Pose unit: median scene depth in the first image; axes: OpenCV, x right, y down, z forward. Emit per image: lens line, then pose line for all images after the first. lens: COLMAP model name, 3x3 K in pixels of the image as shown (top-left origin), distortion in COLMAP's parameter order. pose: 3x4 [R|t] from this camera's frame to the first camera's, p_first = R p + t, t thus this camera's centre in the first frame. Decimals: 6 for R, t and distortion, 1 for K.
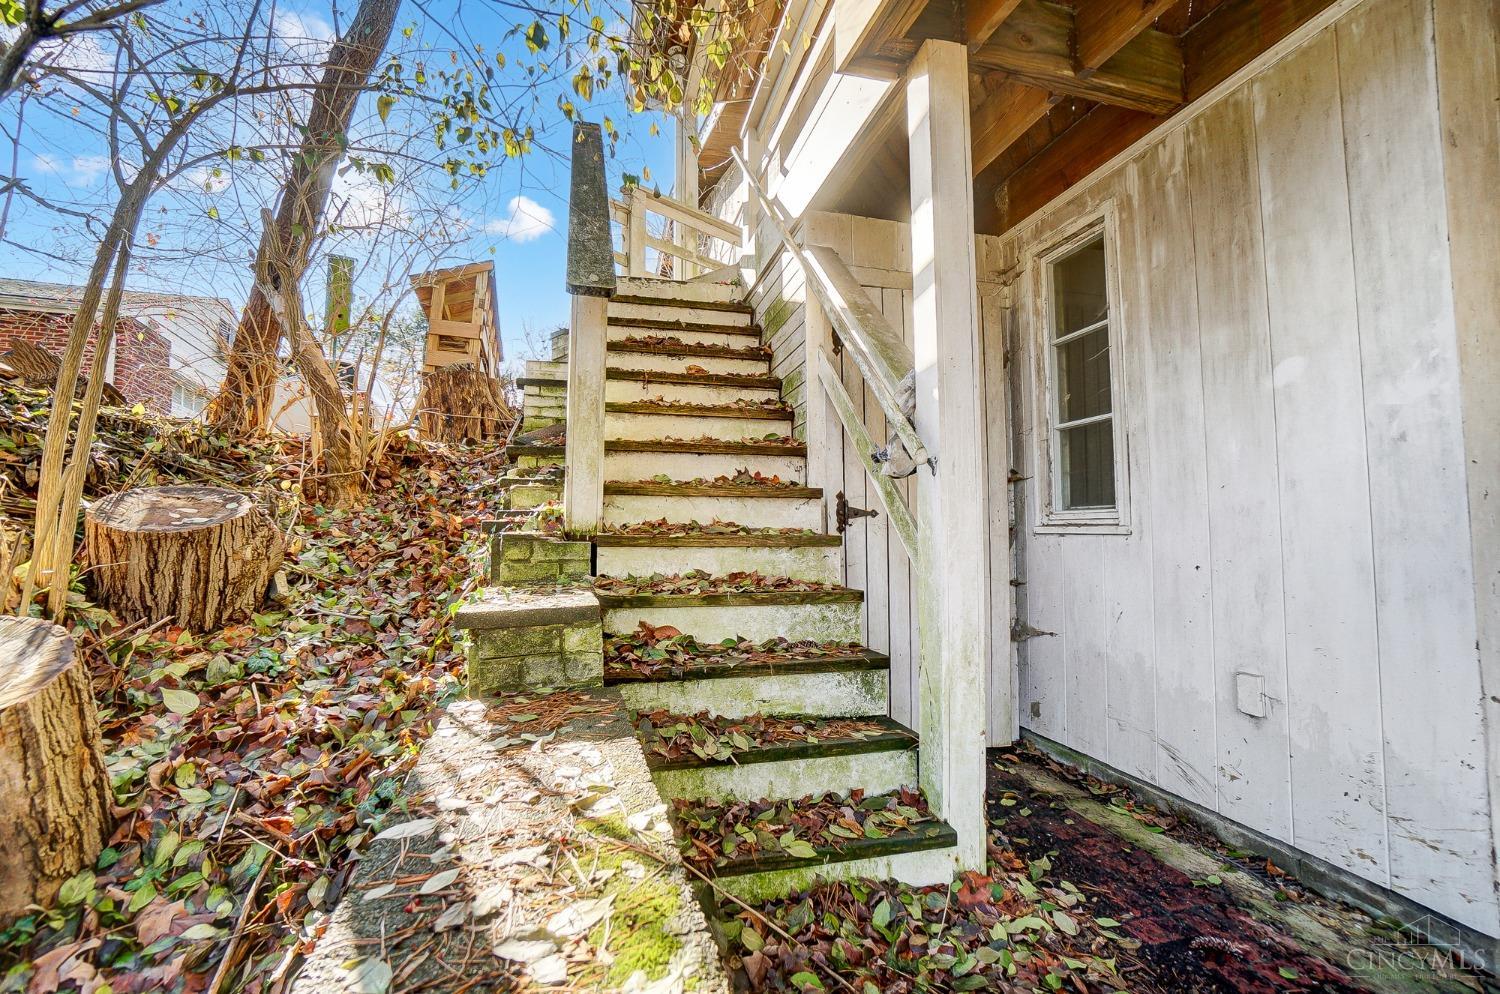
lens RADIAL K [[655.4, 0, 750.6], [0, 655.4, 482.0], [0, 0, 1]] dist [0.003508, 0.000549]
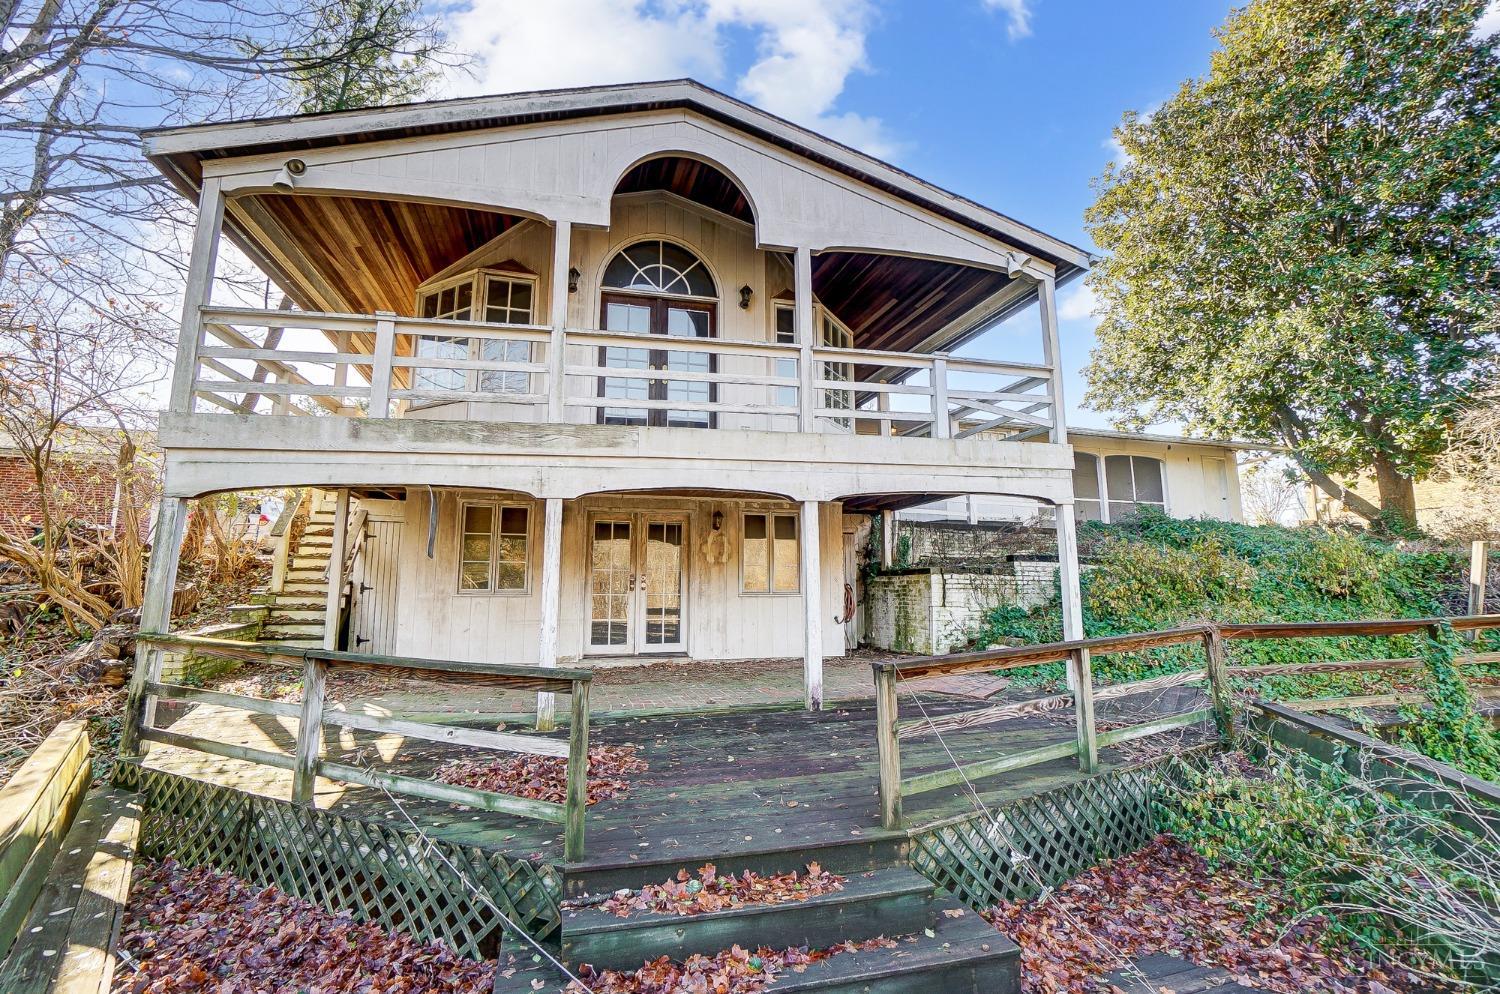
lens RADIAL K [[655.4, 0, 736.4], [0, 655.4, 506.2], [0, 0, 1]] dist [0.003508, 0.000549]
pose [[0.999697, 0.013552, 0.020528, 1.029775], [-0.012340, 0.998237, -0.058051, -0.106170], [-0.021278, 0.057780, 0.998103, -1.289412]]
